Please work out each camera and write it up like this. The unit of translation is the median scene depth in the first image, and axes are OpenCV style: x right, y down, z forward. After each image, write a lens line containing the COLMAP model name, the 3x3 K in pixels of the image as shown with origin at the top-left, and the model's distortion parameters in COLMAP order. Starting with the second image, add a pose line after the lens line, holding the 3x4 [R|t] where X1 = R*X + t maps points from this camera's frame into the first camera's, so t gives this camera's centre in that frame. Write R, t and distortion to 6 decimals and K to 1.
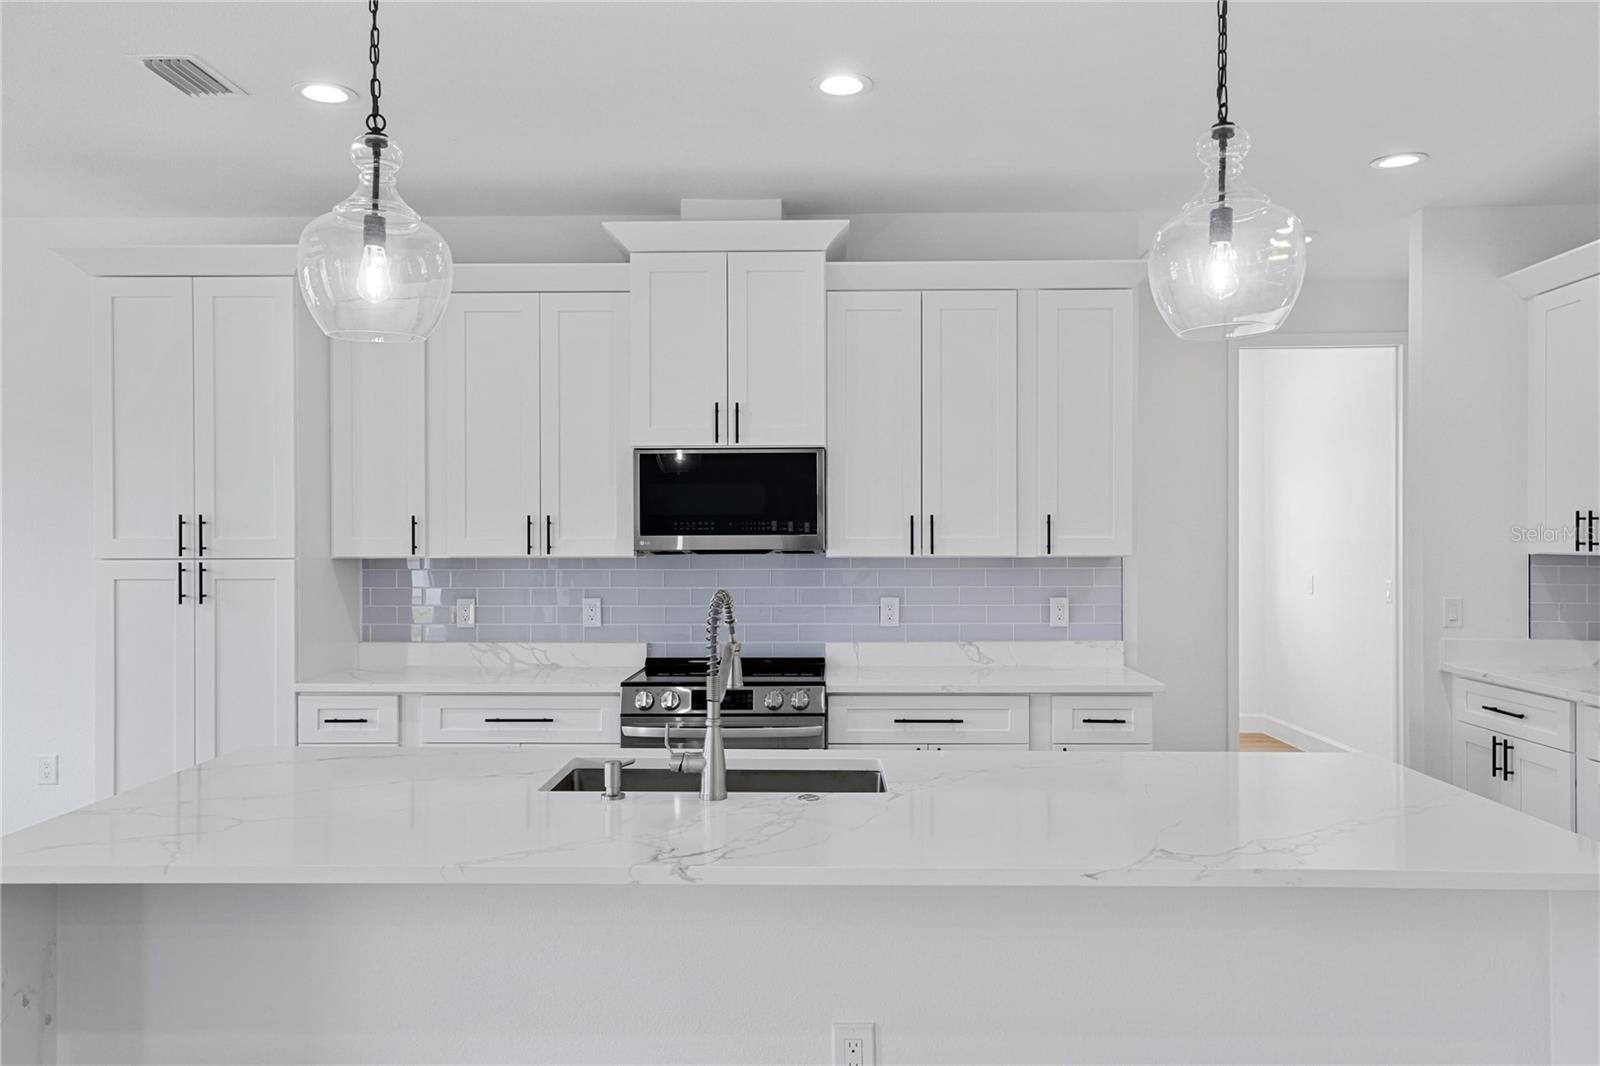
lens RADIAL K [[1203.6, 0, 800.0], [0, 1203.6, 533.0], [0, 0, 1]] dist [0.011470, 0.004794]
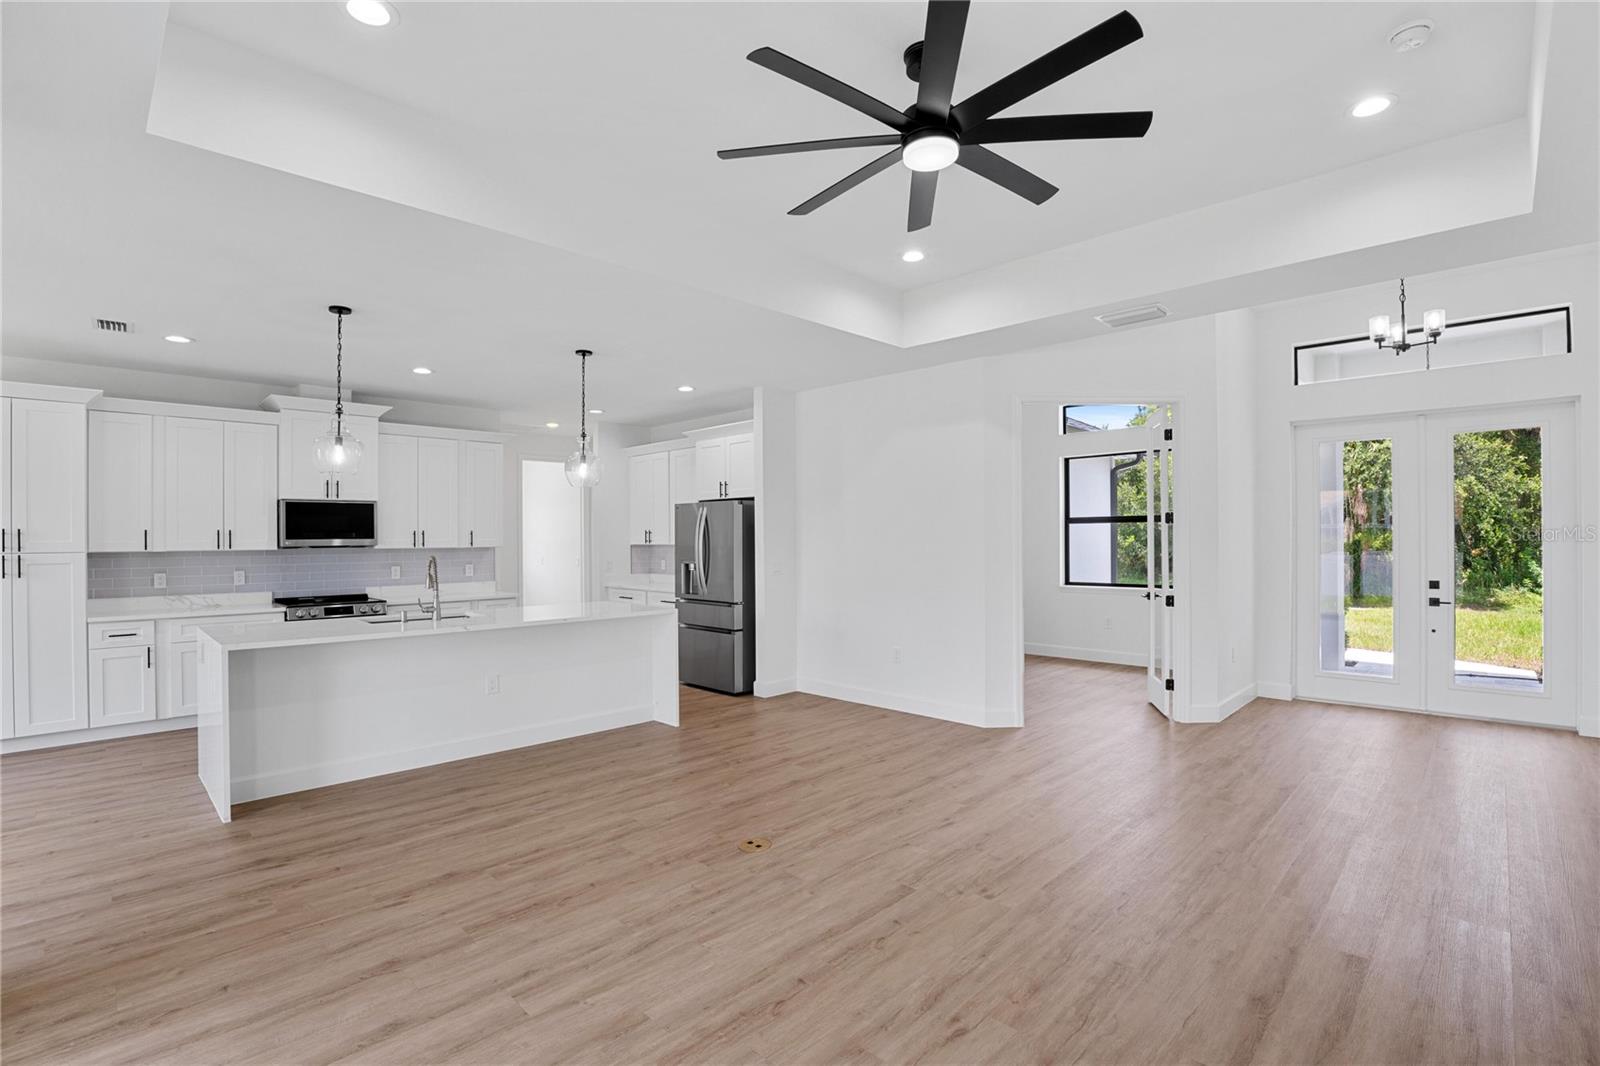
lens RADIAL K [[752.7, 0, 800.0], [0, 752.7, 533.0], [0, 0, 1]] dist [-0.037649, 0.000729]
pose [[0.693310, 0.001393, 0.720638, -0.447713], [0.003883, 0.999976, -0.005669, 0.001390], [-0.720629, 0.006729, 0.693288, -0.582495]]
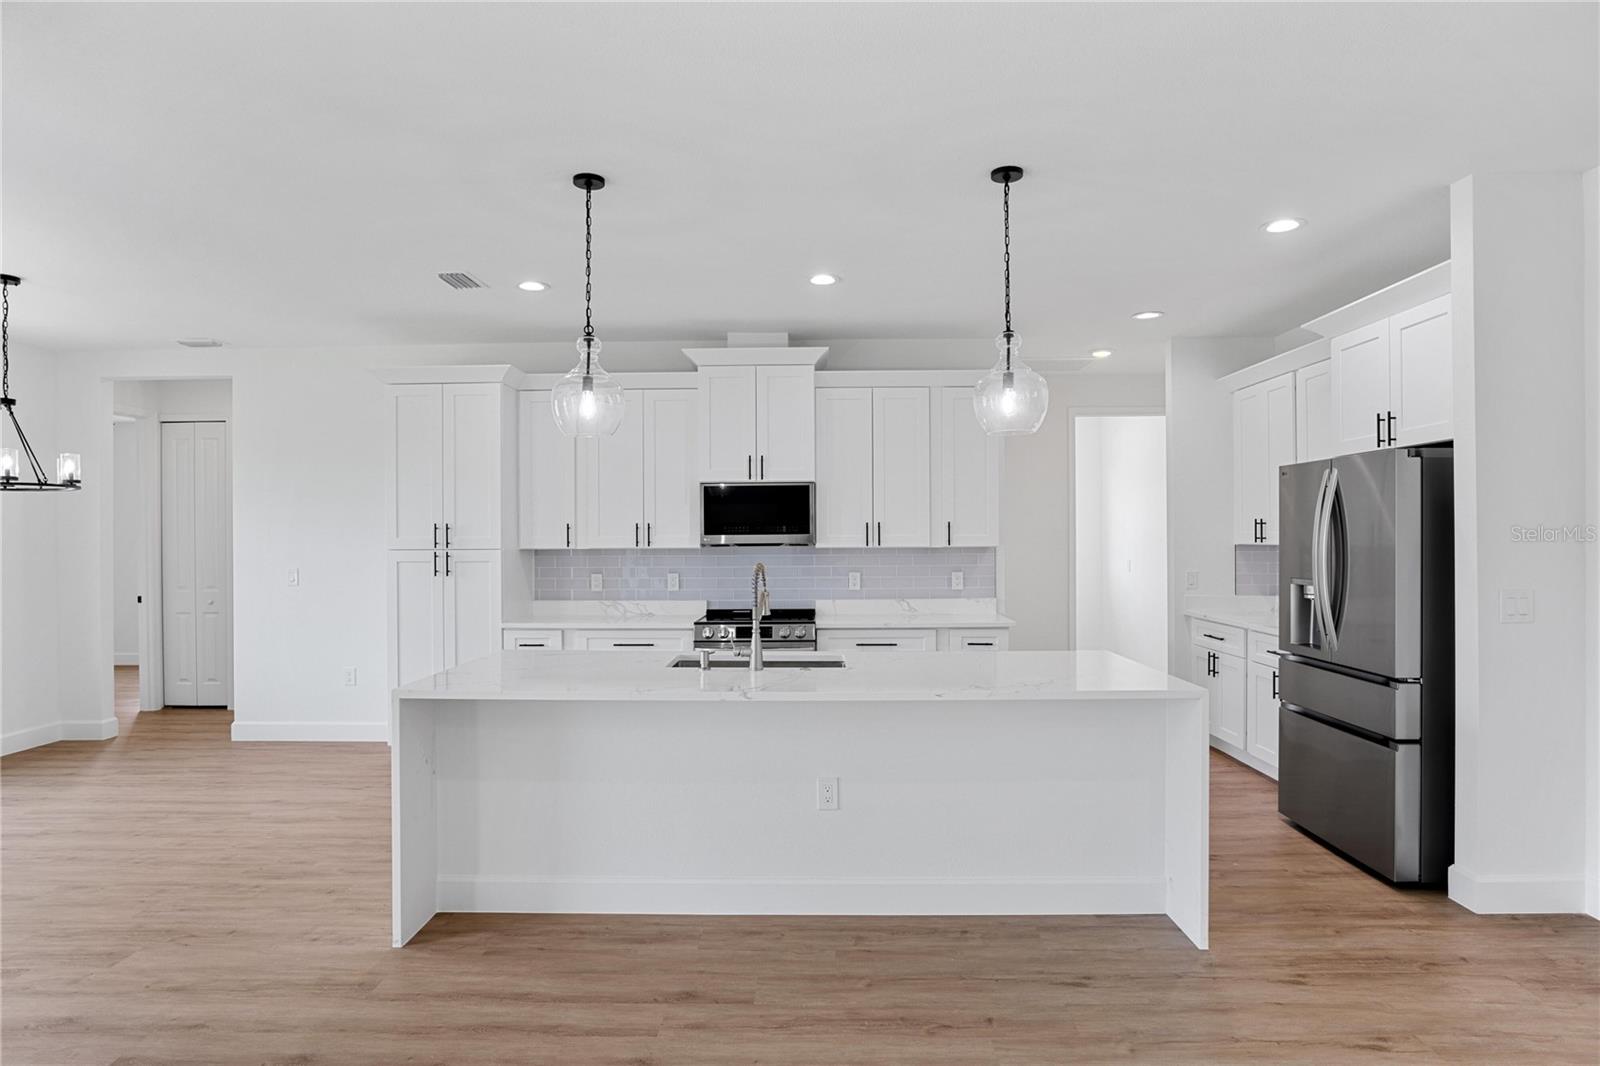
lens RADIAL K [[892.4, 0, 800.0], [0, 892.4, 533.0], [0, 0, 1]] dist [-0.048691, 0.023856]
pose [[0.999994, -0.003167, 0.001065, -0.001121], [0.003167, 0.999995, -0.000251, -0.000022], [-0.001064, 0.000255, 0.999999, -0.236242]]
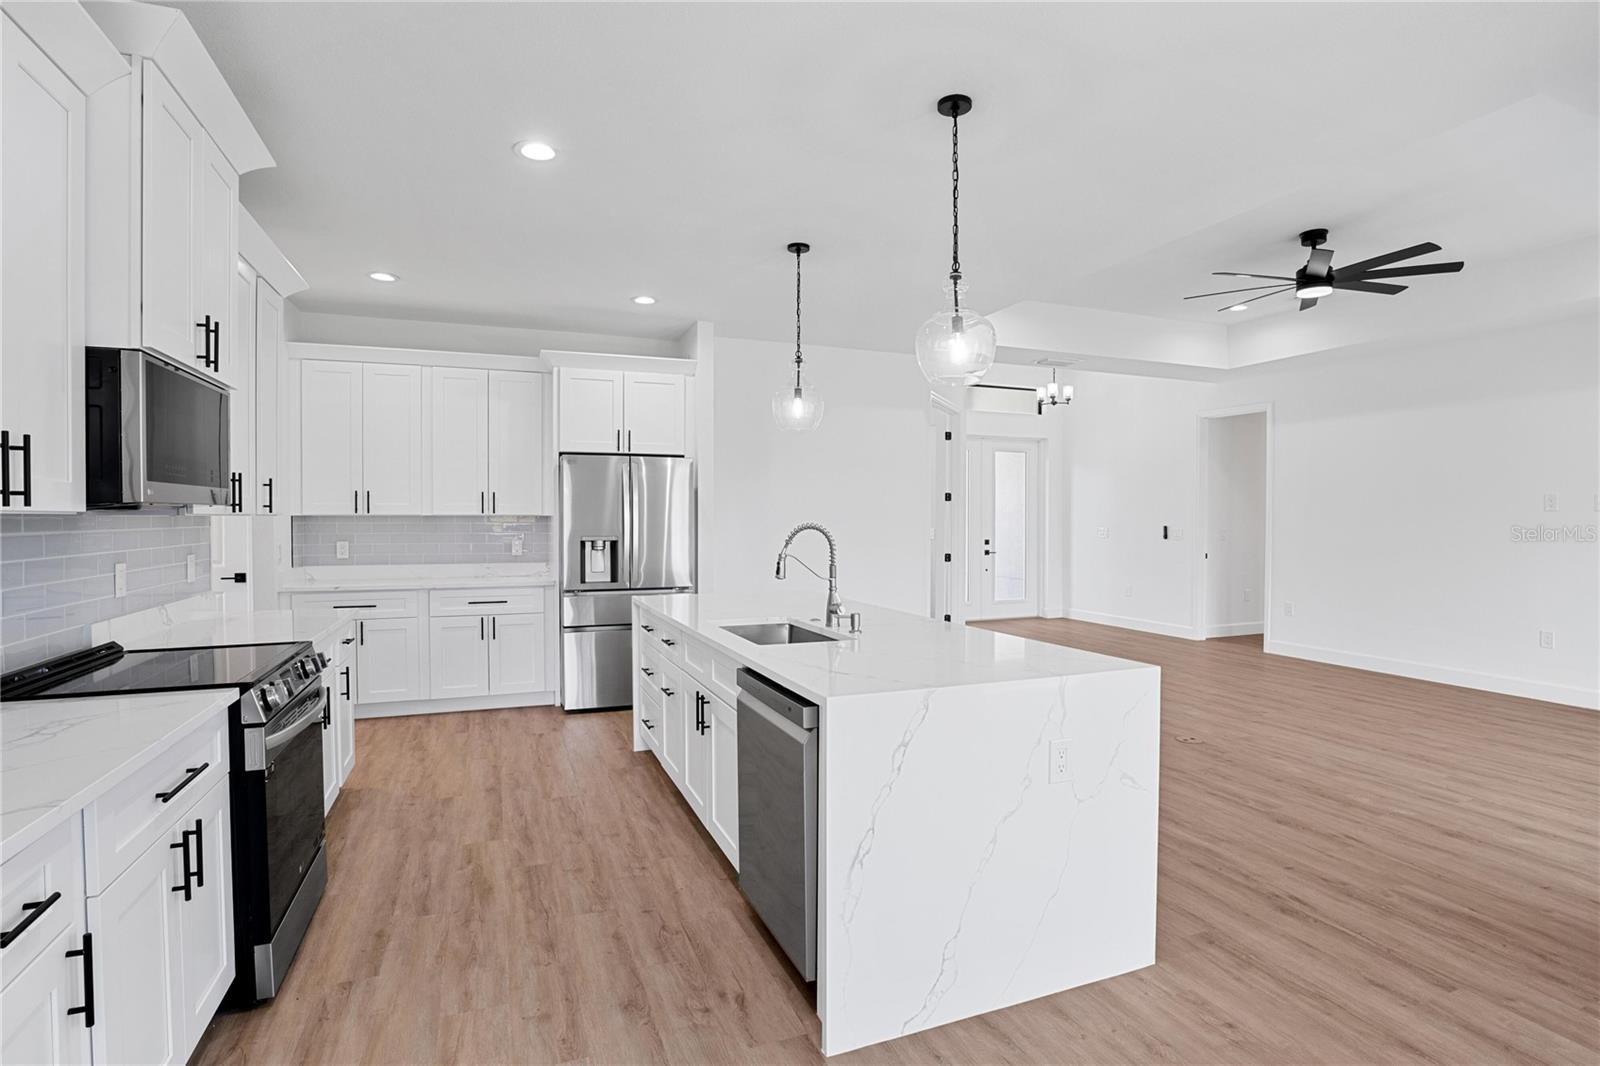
lens RADIAL K [[791.0, 0, 818.1], [0, 791.0, 535.4], [0, 0, 1]] dist [-0.032975, 0.000583]
pose [[-0.401105, -0.018298, 0.915849, -0.679016], [-0.001867, 0.999815, 0.019158, 0.023905], [-0.916030, 0.005974, -0.401065, 0.828213]]
